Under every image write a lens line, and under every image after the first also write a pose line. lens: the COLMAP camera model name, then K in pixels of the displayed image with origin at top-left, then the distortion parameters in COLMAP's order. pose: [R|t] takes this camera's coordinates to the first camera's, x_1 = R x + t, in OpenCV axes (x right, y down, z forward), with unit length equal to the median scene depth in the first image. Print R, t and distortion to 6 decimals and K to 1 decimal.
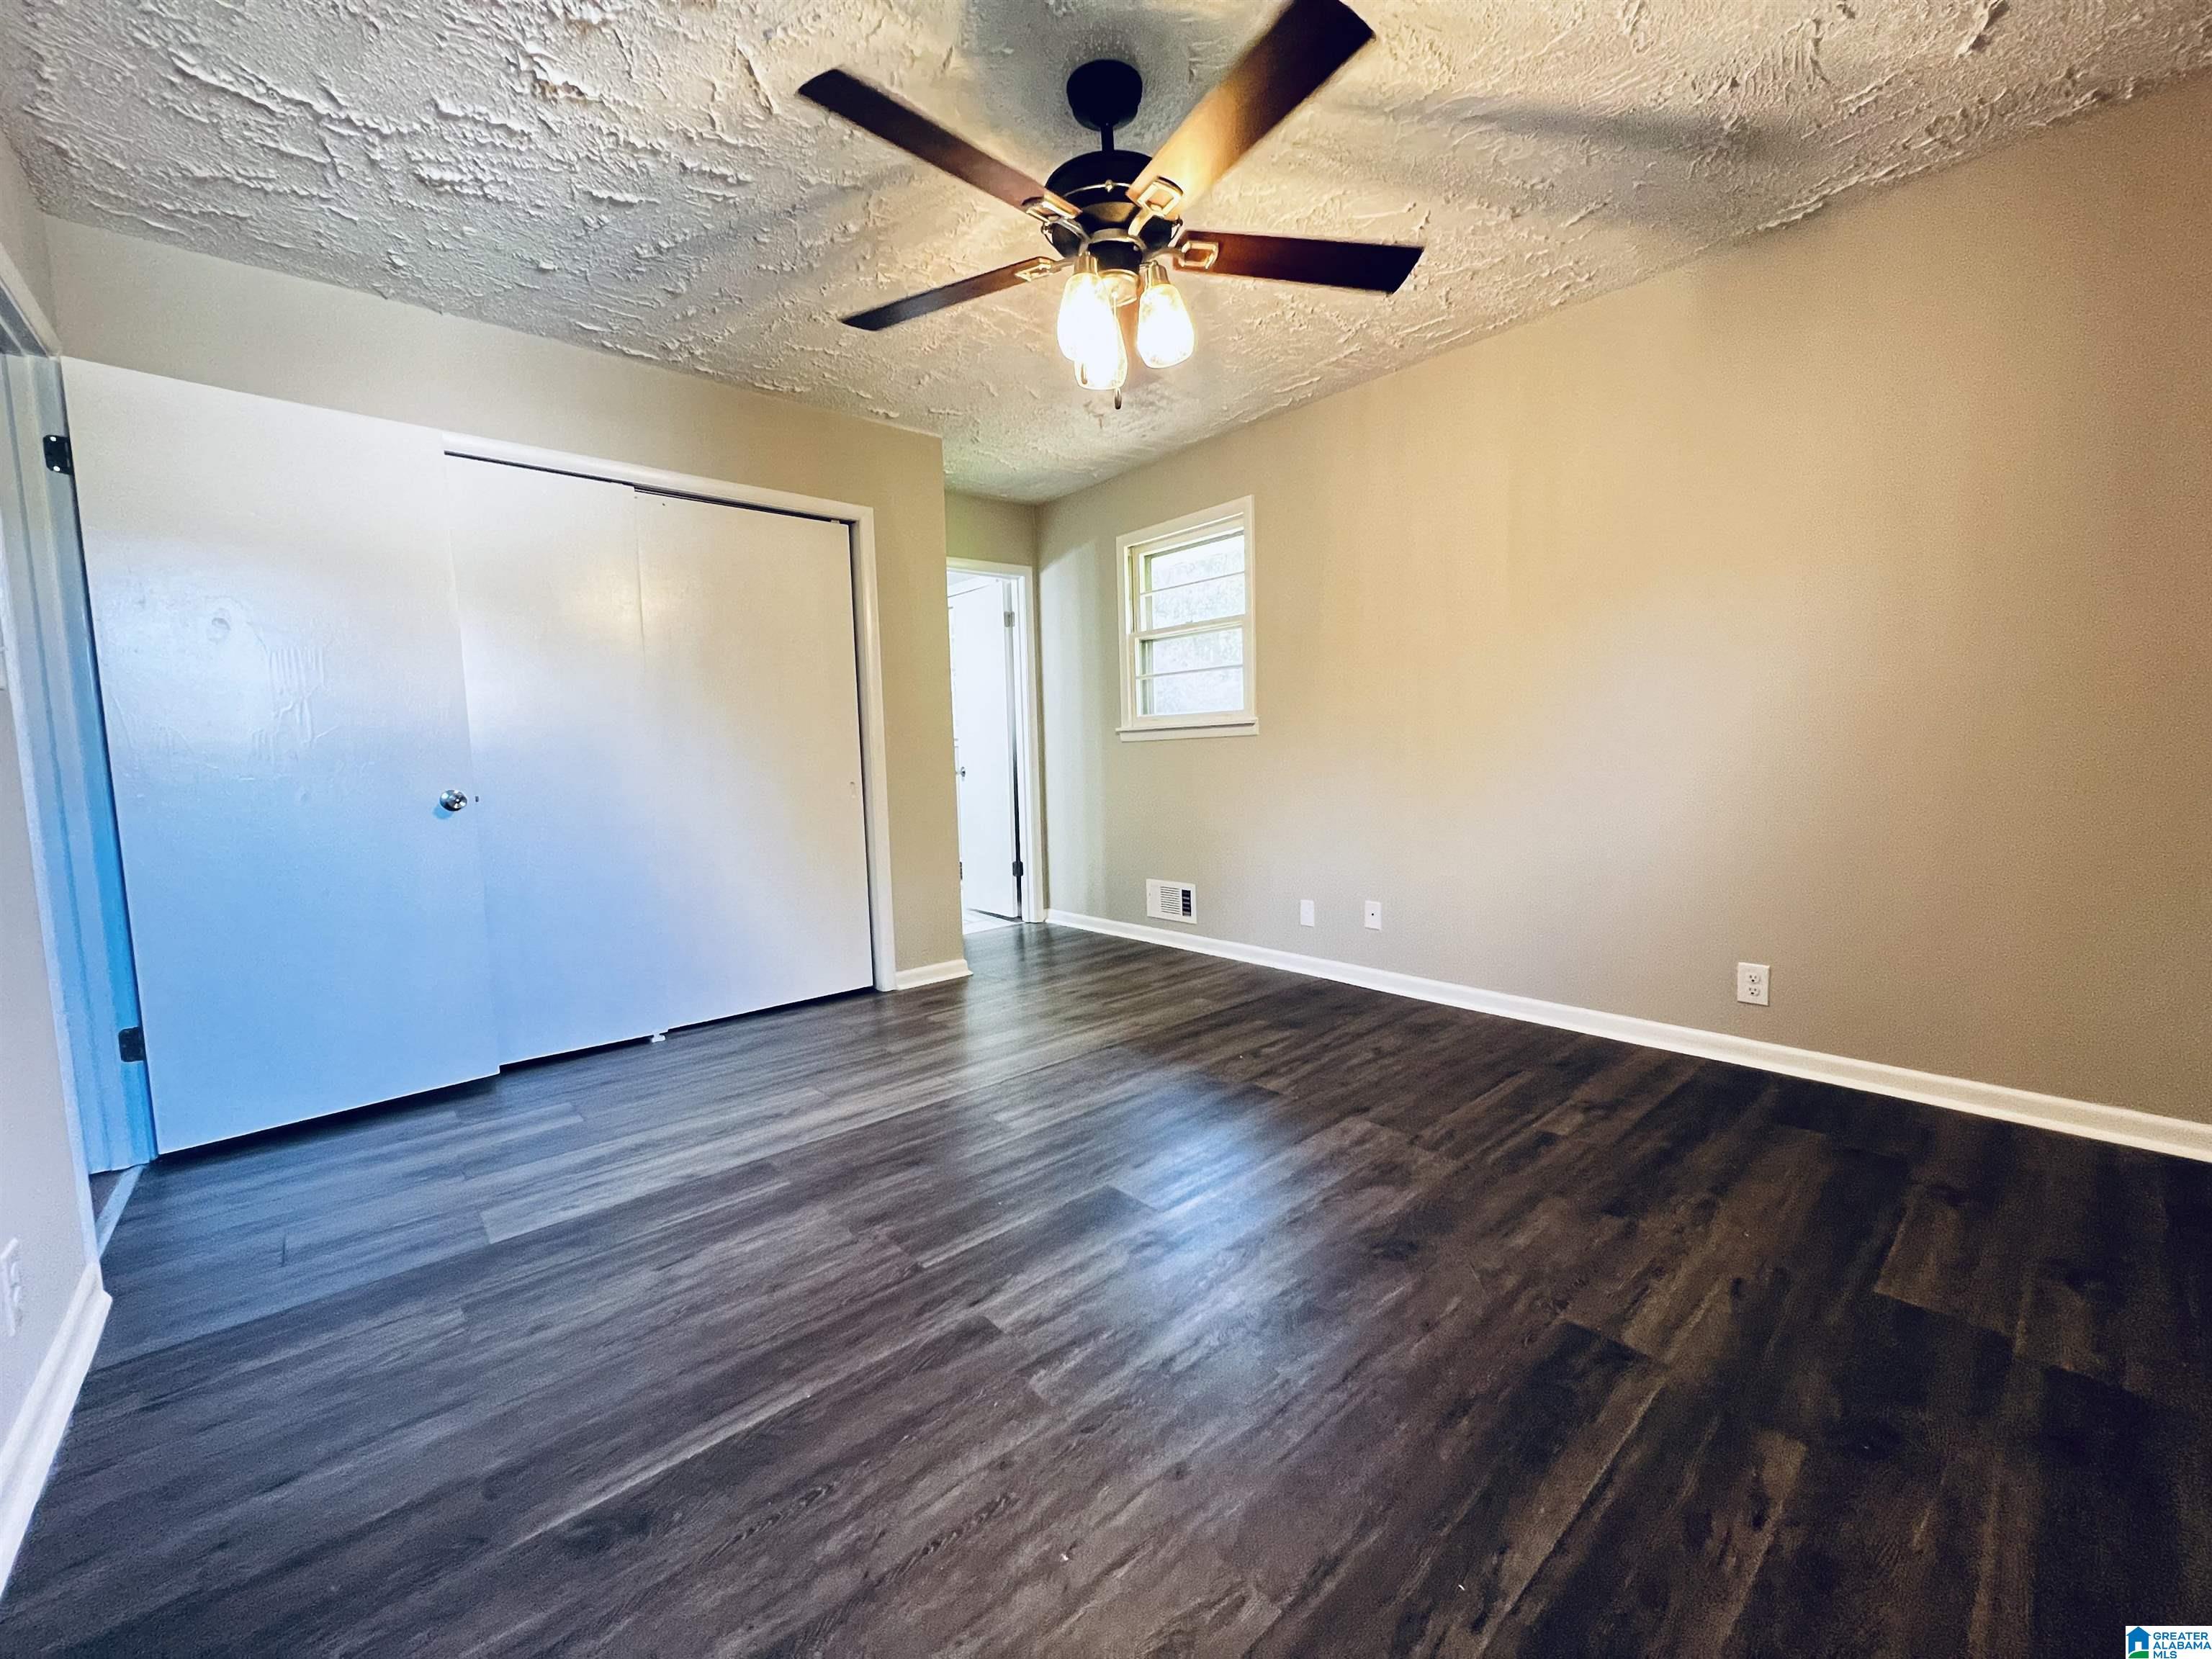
lens RADIAL K [[880.0, 0, 1109.4], [0, 880.0, 829.7], [0, 0, 1]] dist [-0.002494, -0.000711]
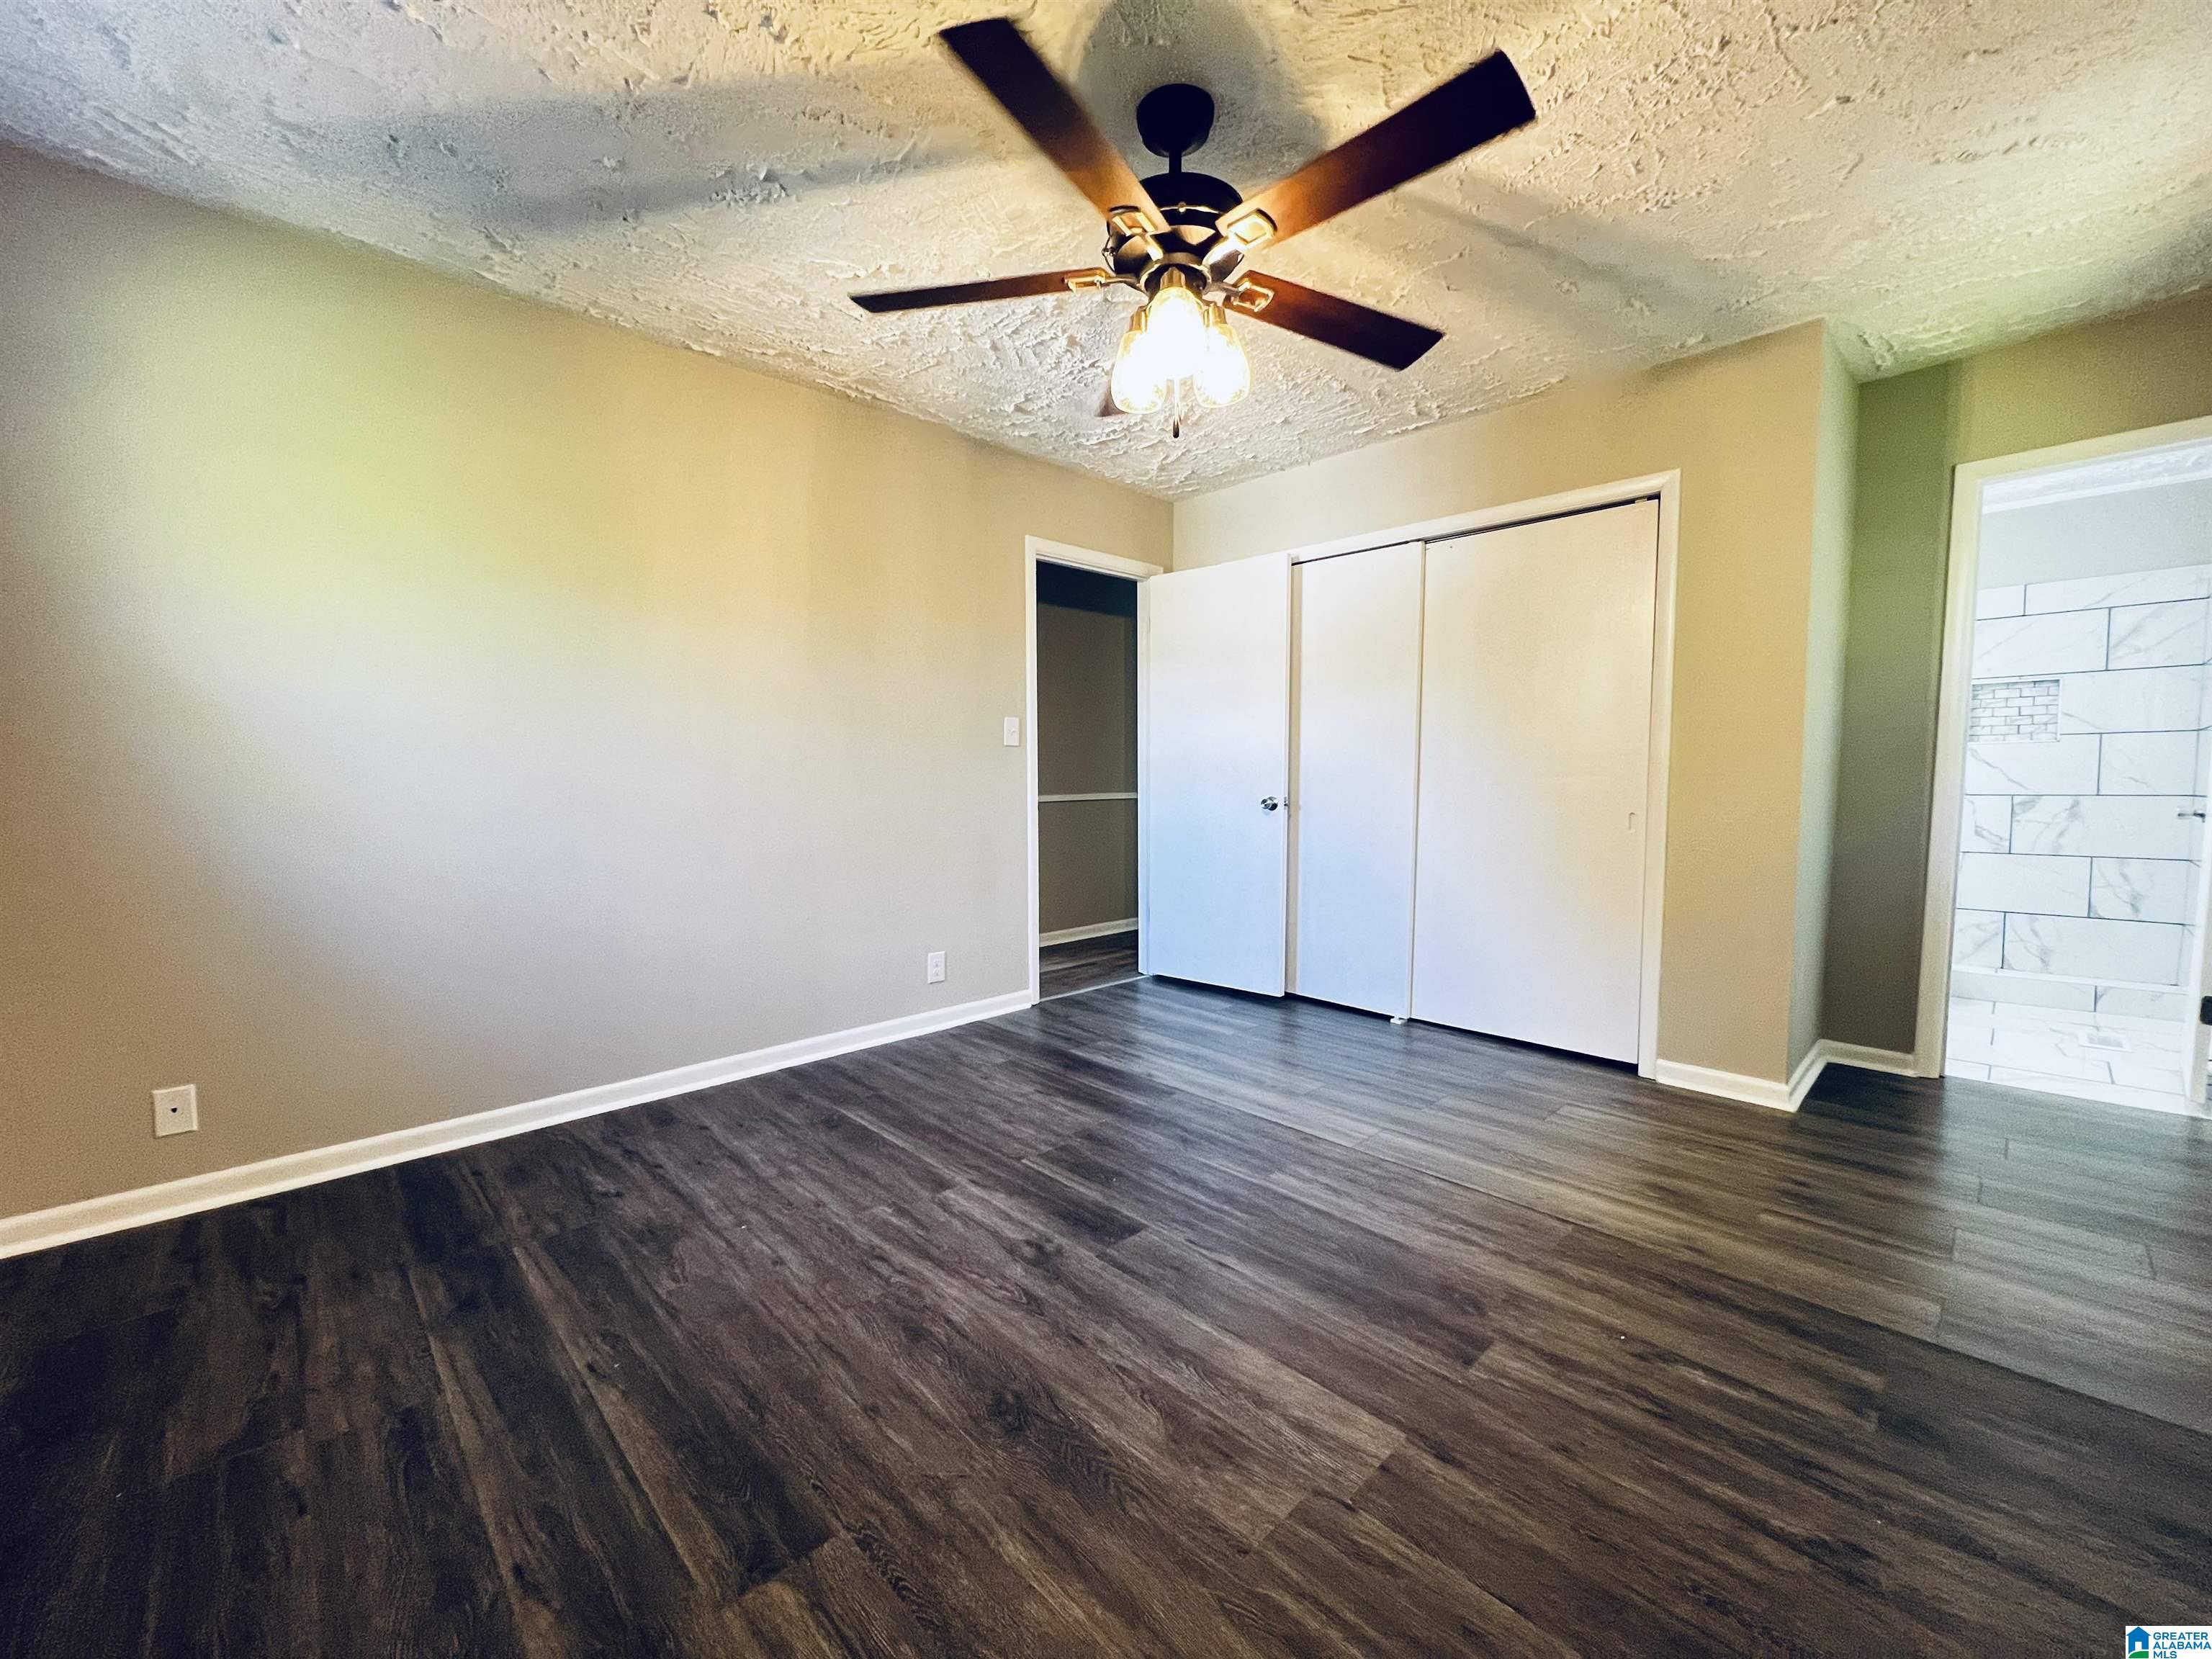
lens RADIAL K [[880.0, 0, 1098.9], [0, 880.0, 823.1], [0, 0, 1]] dist [-0.002494, -0.000711]
pose [[0.043191, 0.085111, -0.995435, 0.855108], [-0.088167, 0.992802, 0.081060, -0.112396], [0.995169, 0.084263, 0.050384, 0.771990]]
